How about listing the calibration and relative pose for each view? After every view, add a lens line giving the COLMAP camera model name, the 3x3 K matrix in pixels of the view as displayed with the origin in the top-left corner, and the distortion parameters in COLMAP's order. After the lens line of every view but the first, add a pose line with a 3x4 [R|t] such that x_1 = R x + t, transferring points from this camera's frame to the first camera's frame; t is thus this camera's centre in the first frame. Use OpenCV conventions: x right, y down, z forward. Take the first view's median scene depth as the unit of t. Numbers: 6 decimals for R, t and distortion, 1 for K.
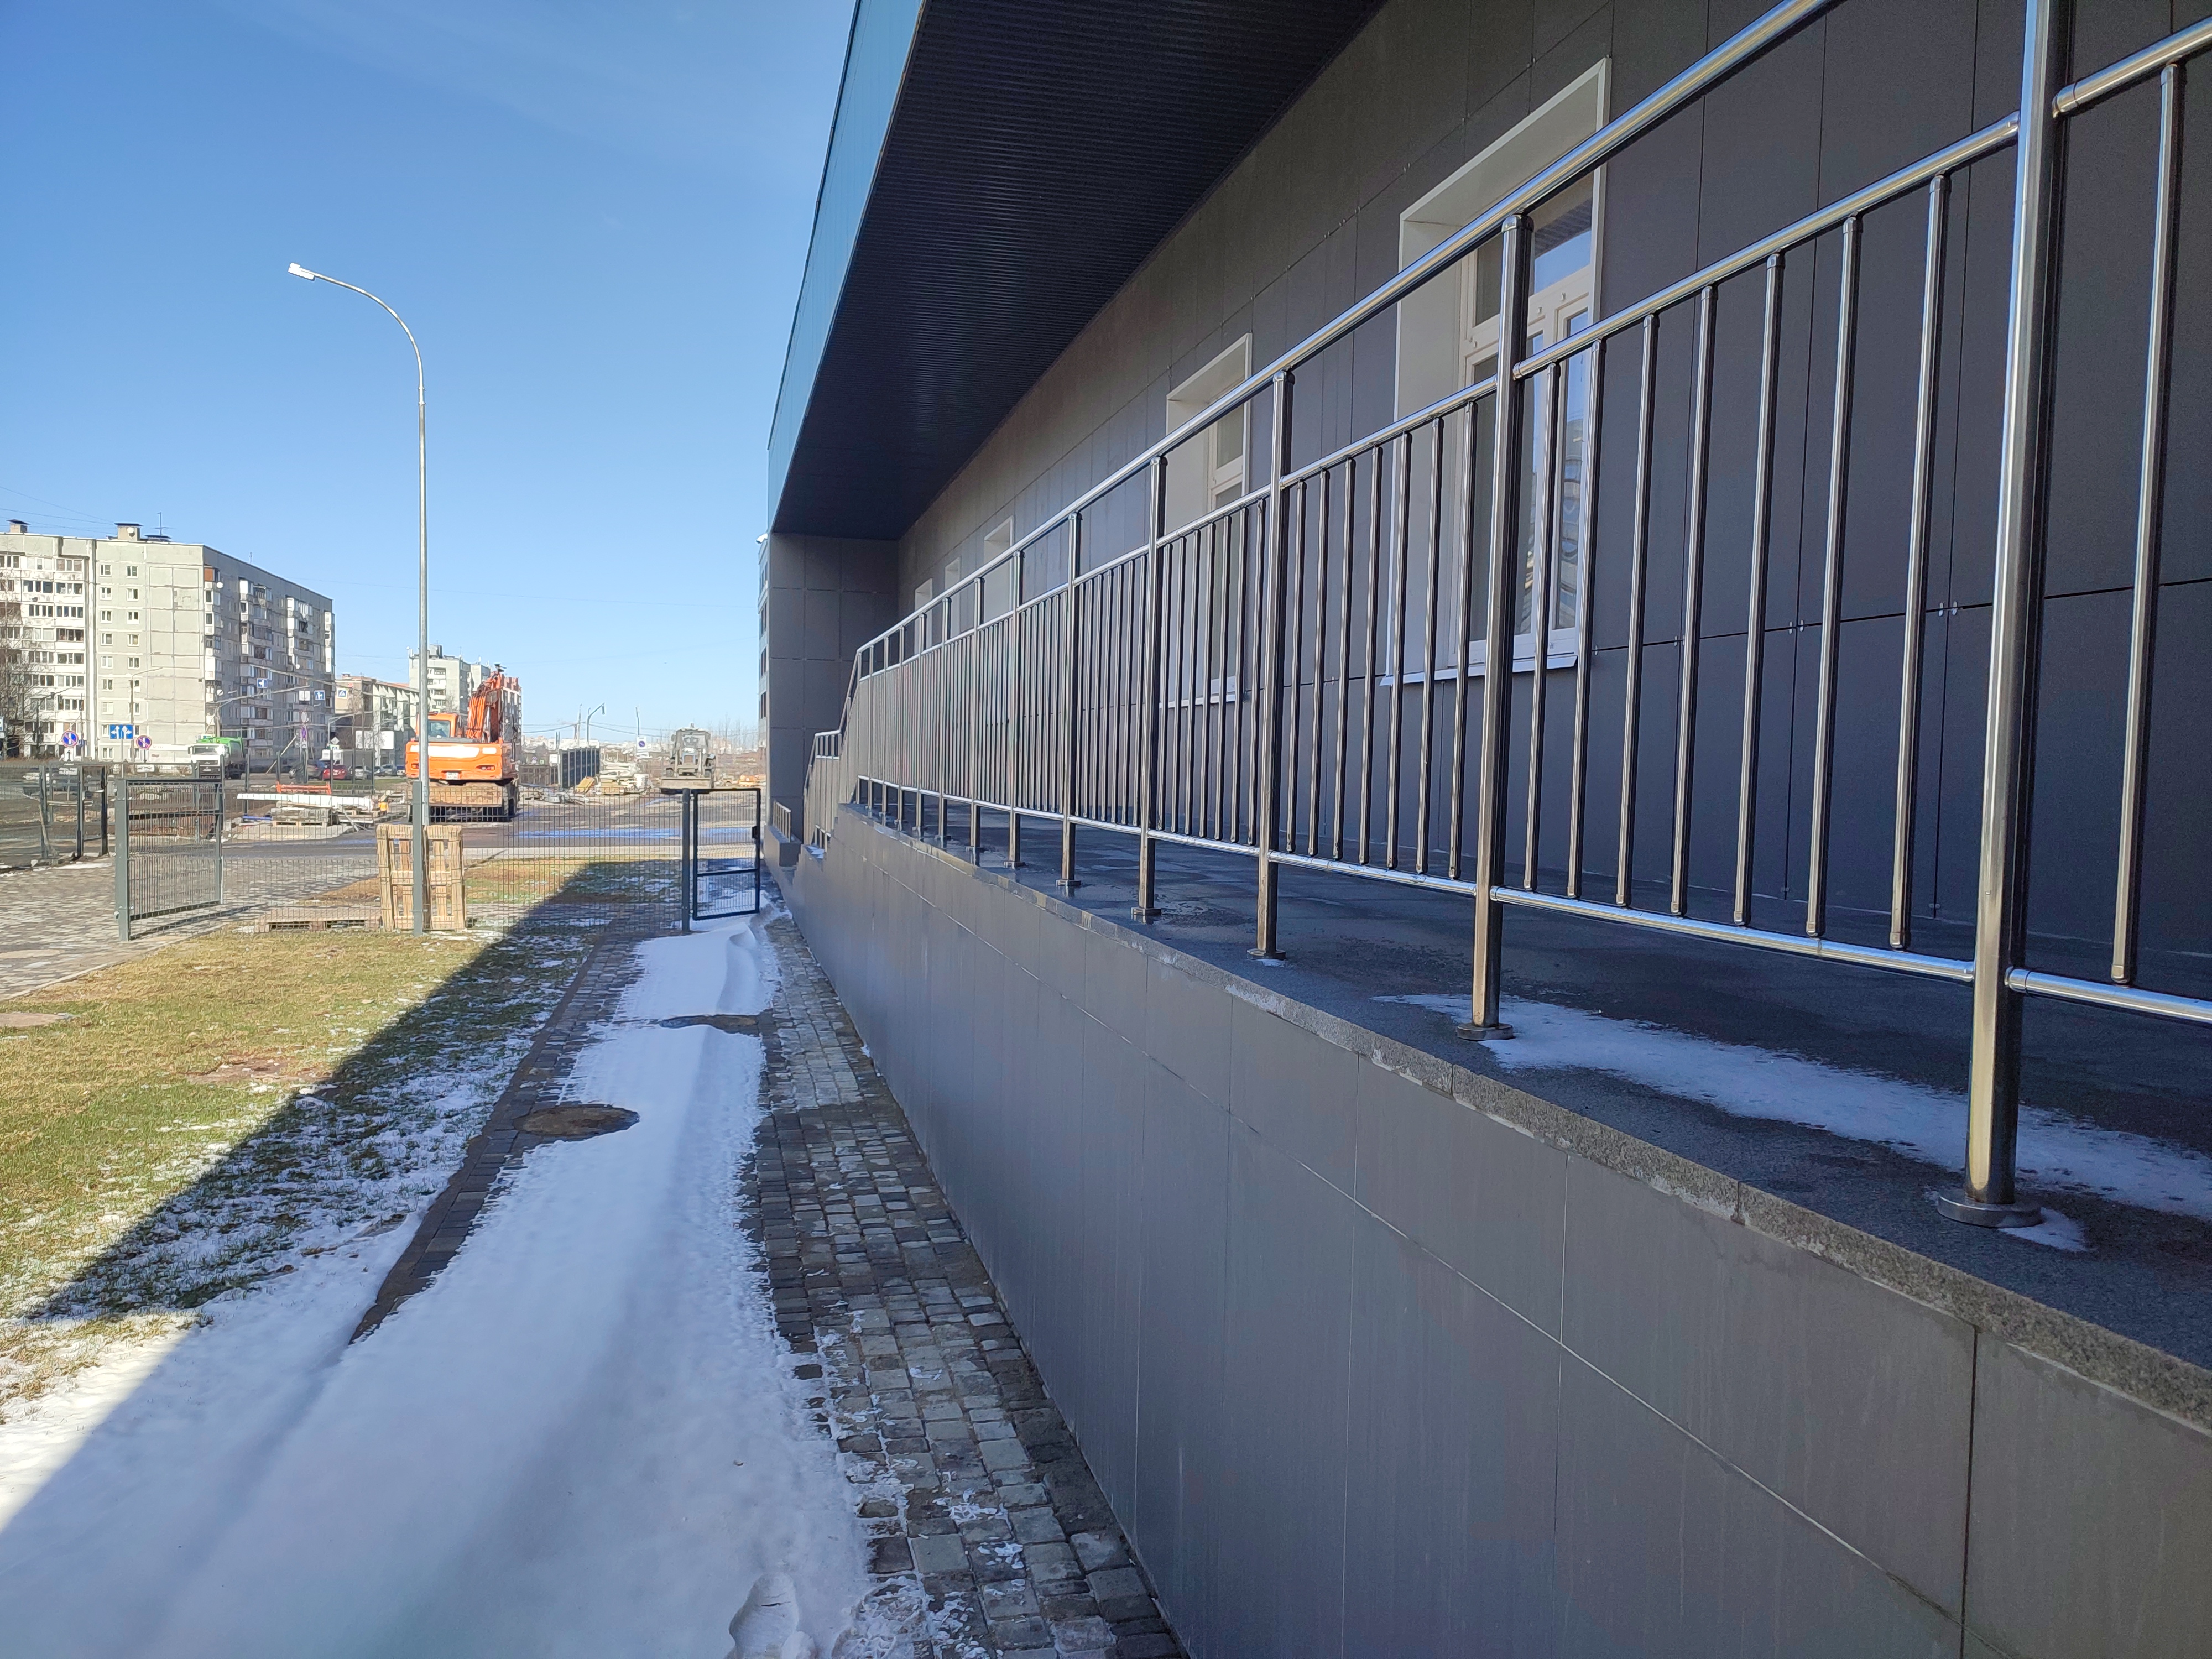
lens RADIAL K [[1601.8, 0, 1099.7], [0, 1601.8, 844.2], [0, 0, 1]] dist [0.045318, -0.043765]
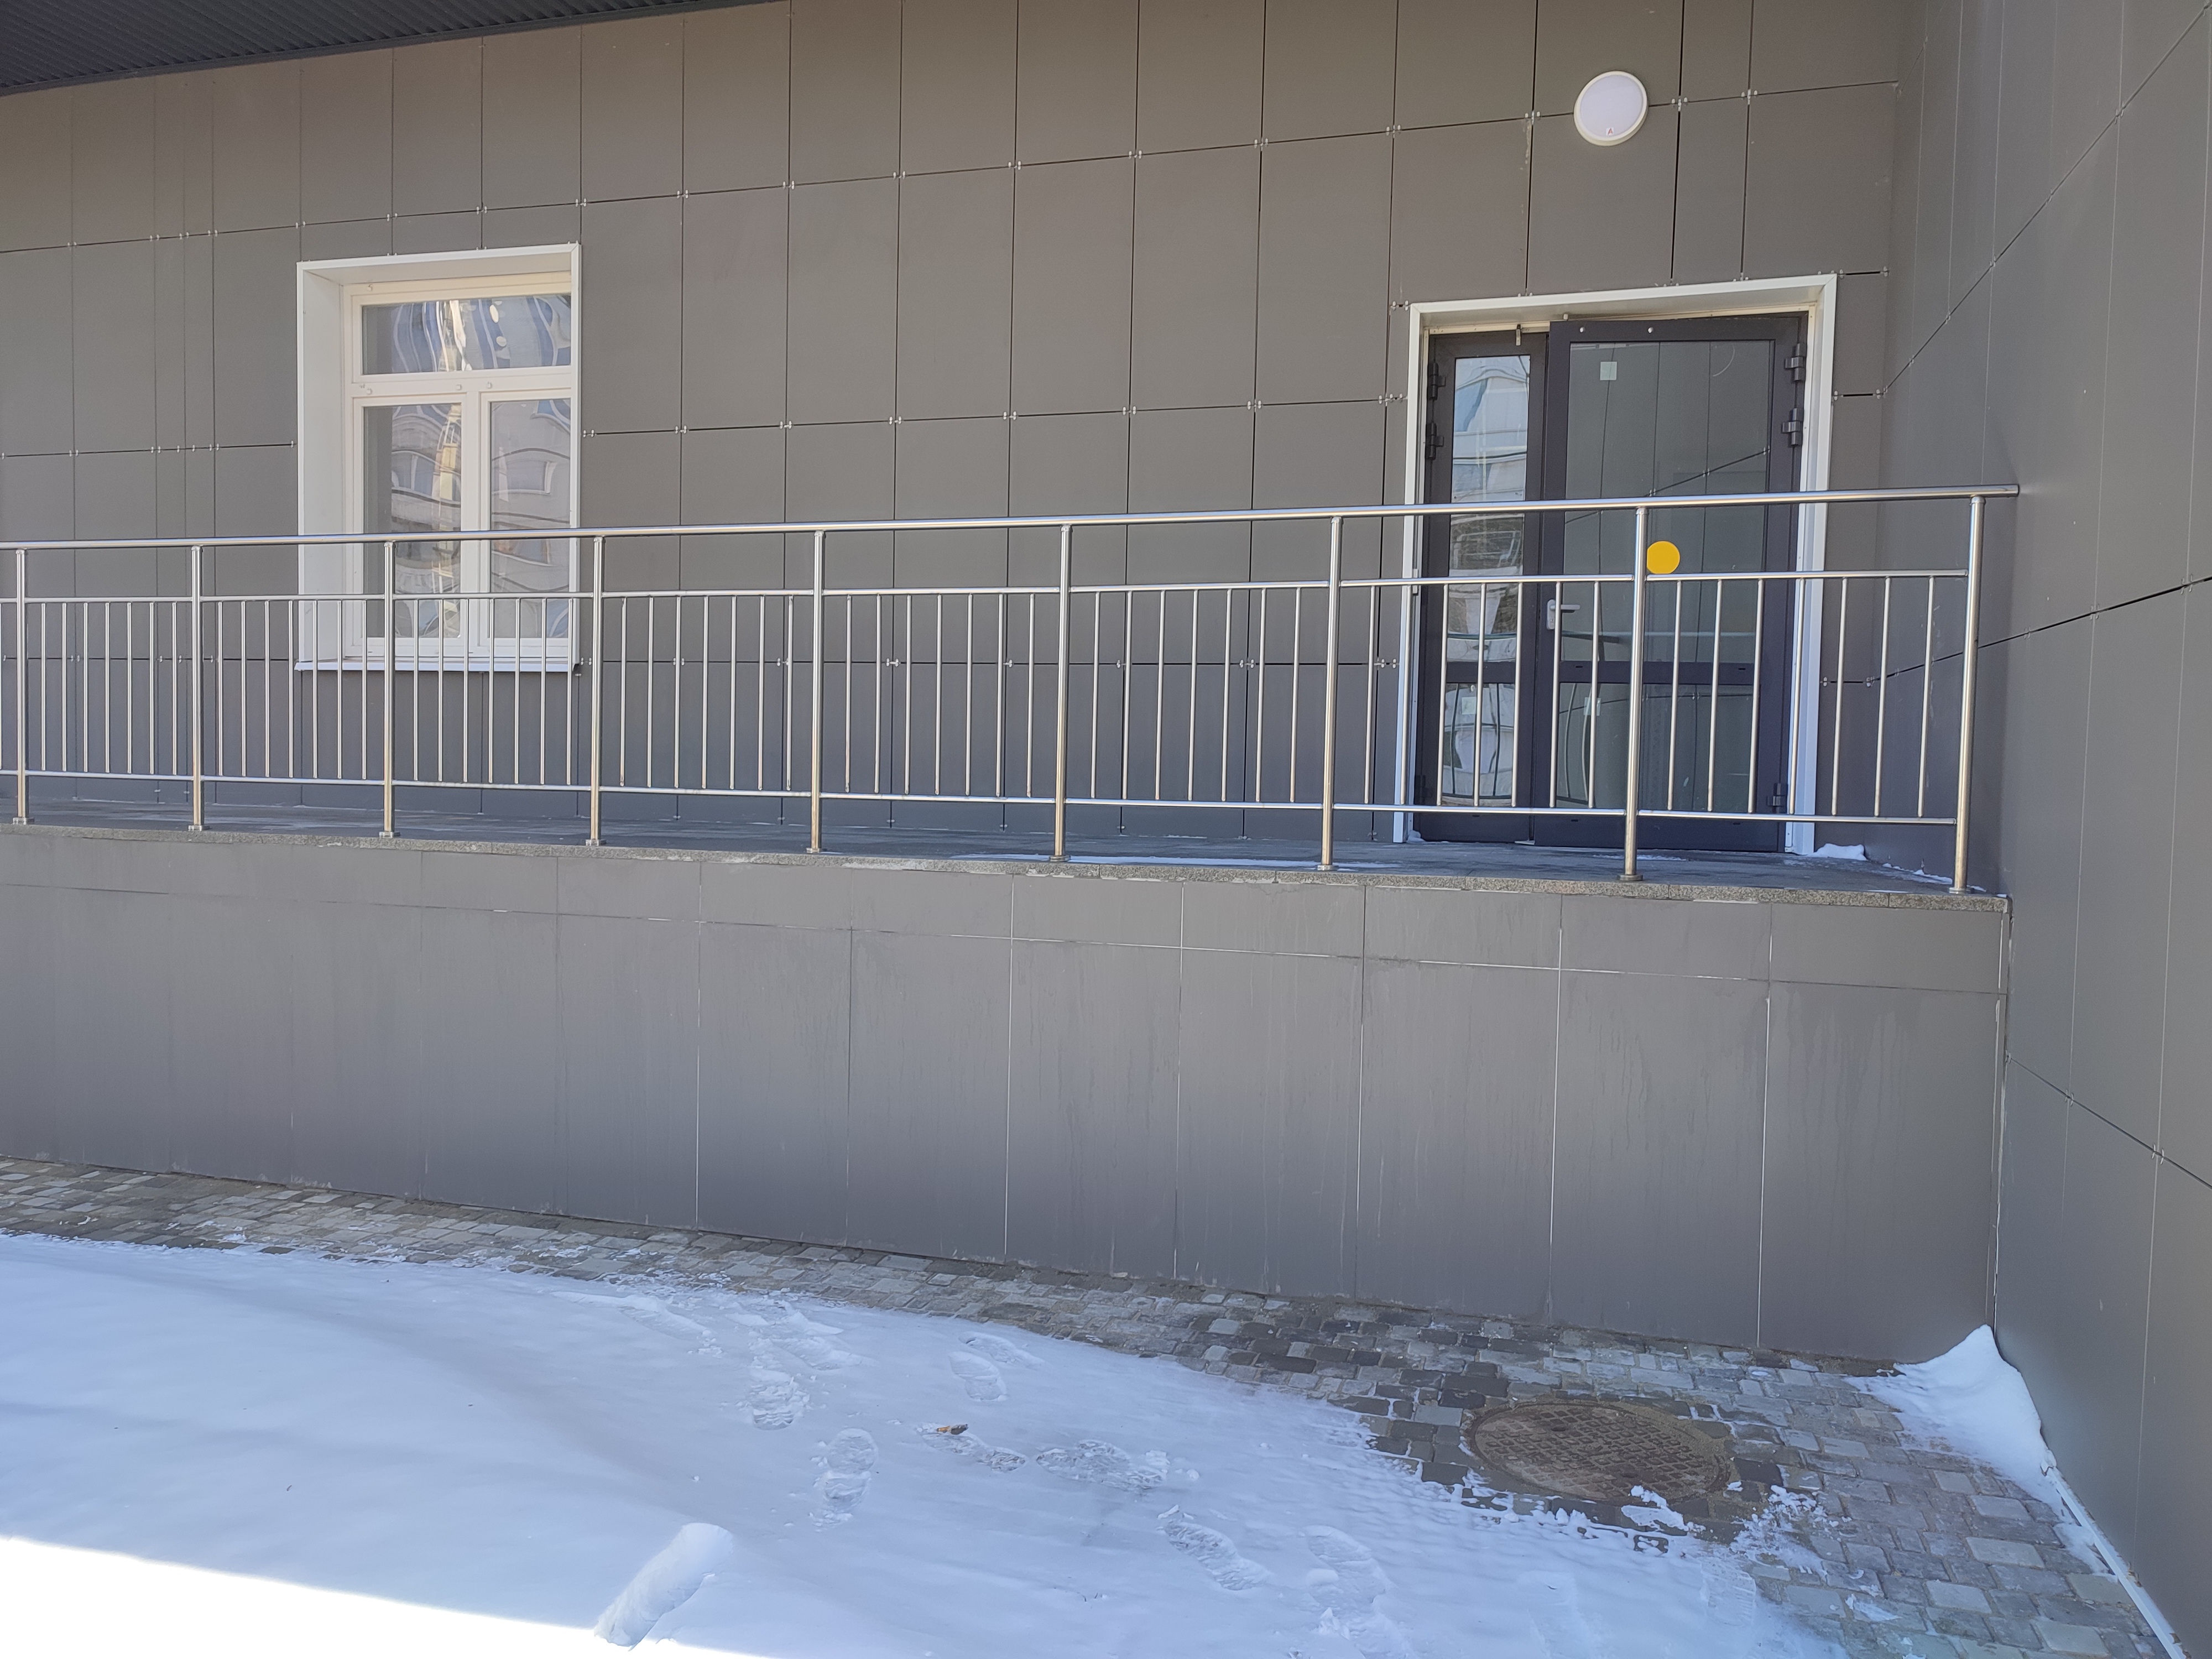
lens RADIAL K [[1601.8, 0, 1099.7], [0, 1601.8, 844.2], [0, 0, 1]] dist [0.045318, -0.043765]
pose [[0.496686, -0.048596, 0.866569, -0.988805], [0.032886, 0.998768, 0.037161, 0.004004], [-0.867307, 0.010041, 0.497672, -0.137204]]
